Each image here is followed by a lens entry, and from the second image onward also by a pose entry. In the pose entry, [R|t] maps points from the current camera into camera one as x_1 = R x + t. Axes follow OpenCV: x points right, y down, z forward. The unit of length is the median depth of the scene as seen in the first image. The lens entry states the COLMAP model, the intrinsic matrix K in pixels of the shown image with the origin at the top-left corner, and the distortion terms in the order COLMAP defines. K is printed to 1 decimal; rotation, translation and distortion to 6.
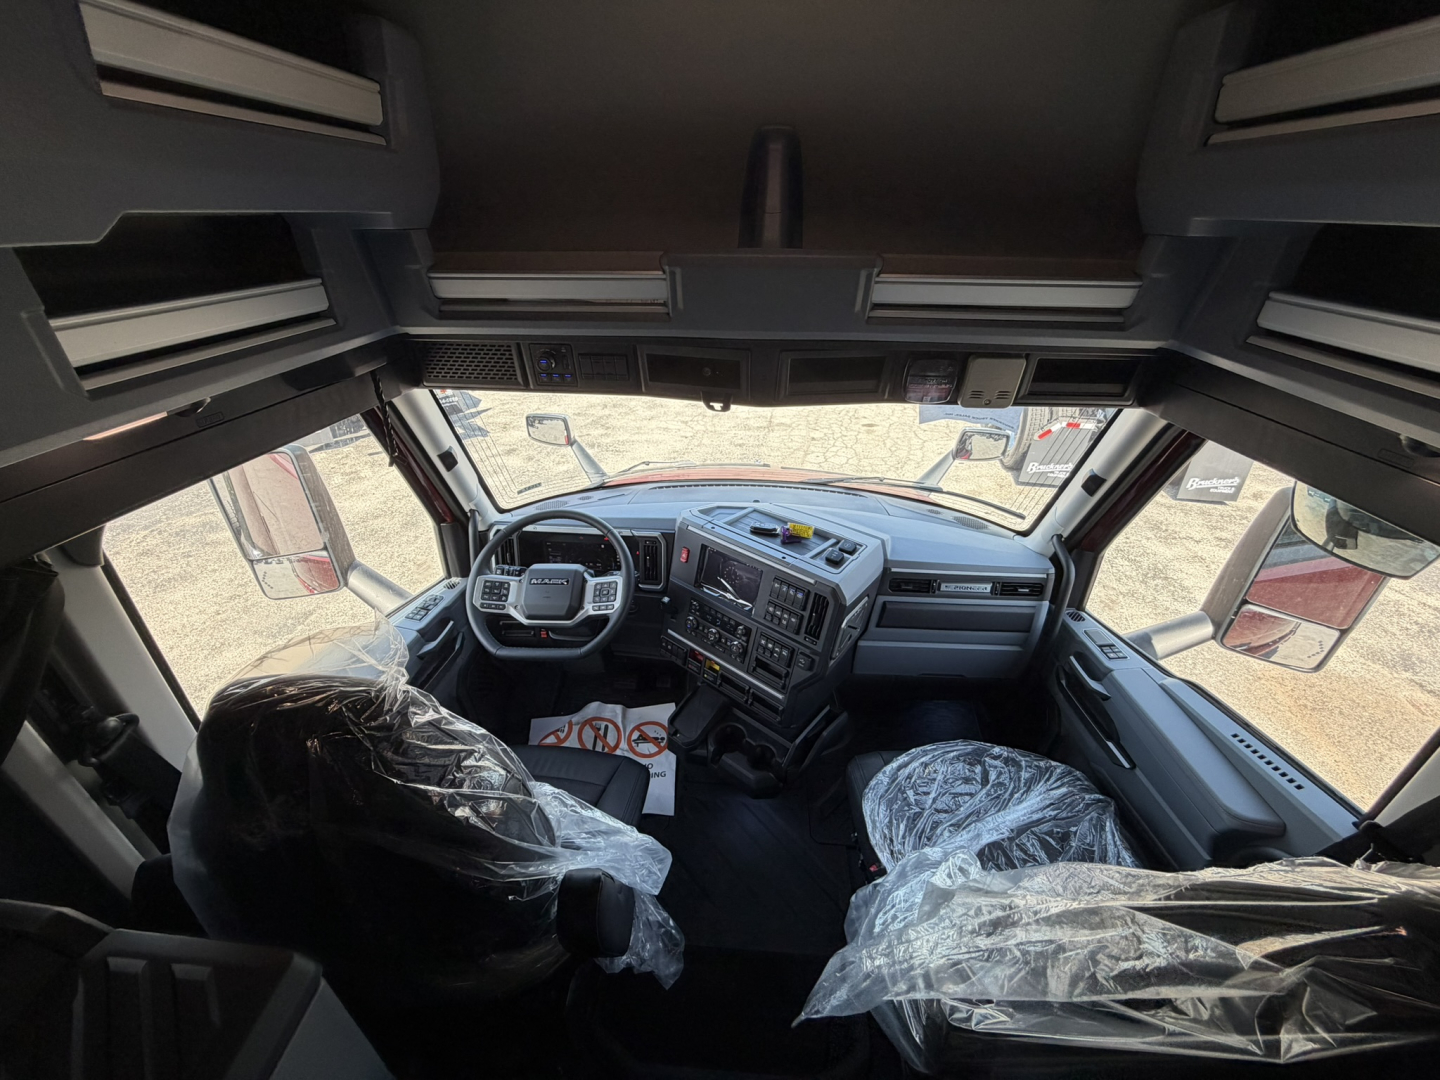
lens RADIAL K [[575.4, 0, 720.0], [0, 575.4, 540.0], [0, 0, 1]] dist [0.000111, 0.000375]
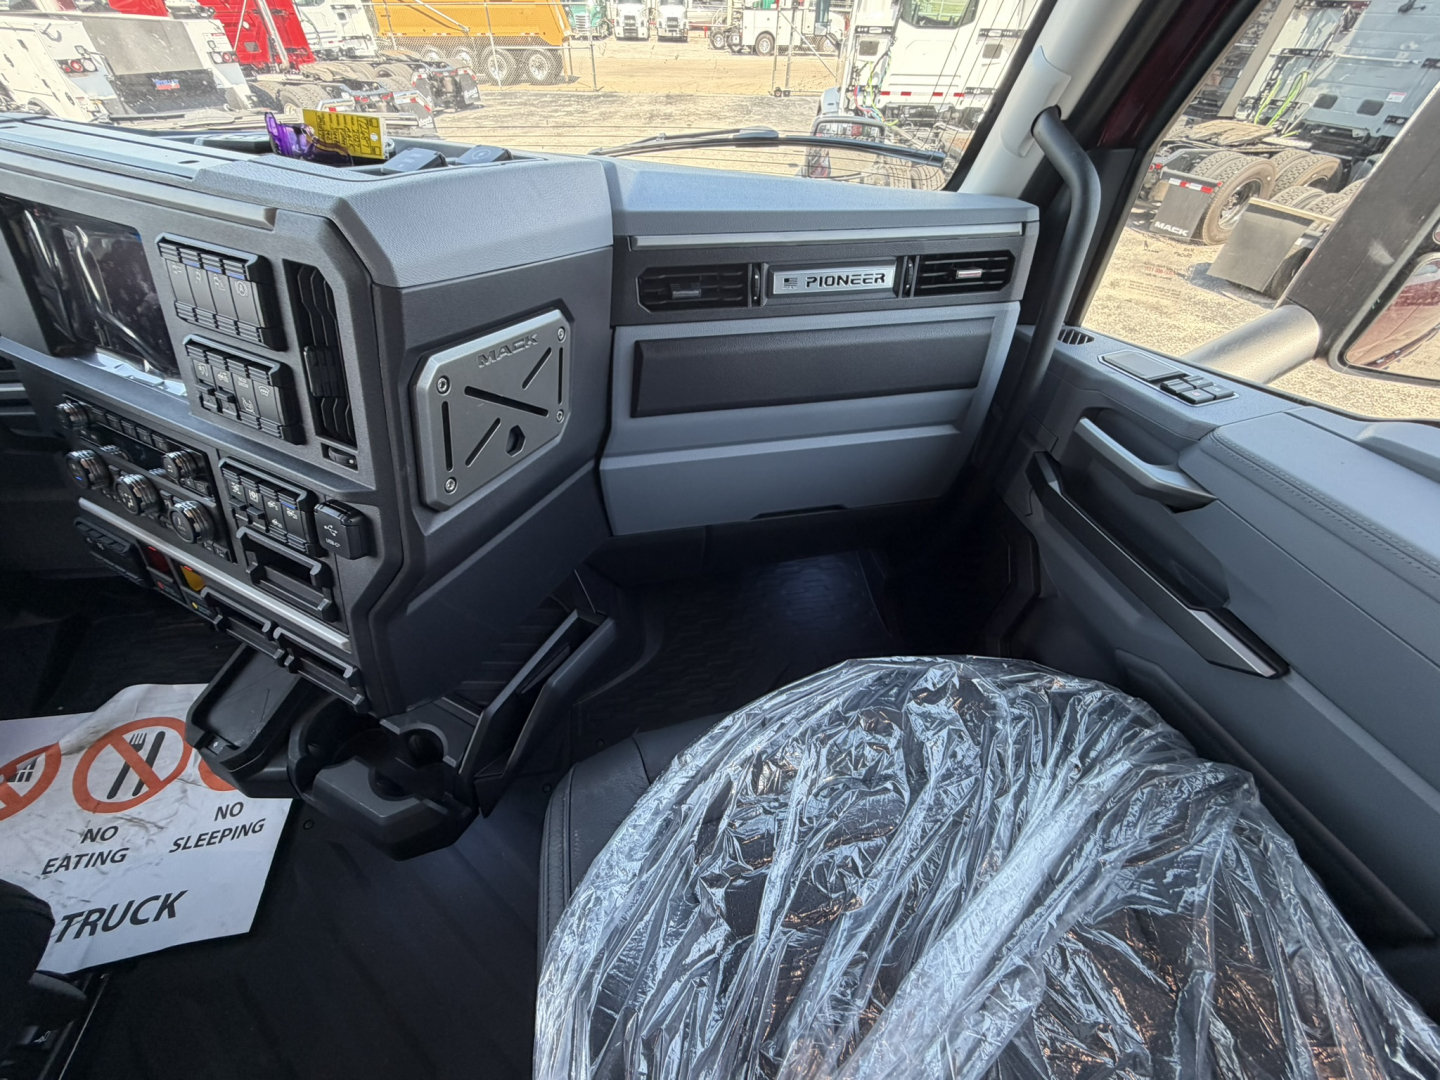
lens RADIAL K [[575.4, 0, 720.0], [0, 575.4, 540.0], [0, 0, 1]] dist [0.000111, 0.000375]
pose [[0.970475, -0.154795, 0.184980, 0.253430], [0.108346, 0.964942, 0.239058, 0.150703], [-0.215500, -0.211958, 0.953223, 0.610360]]
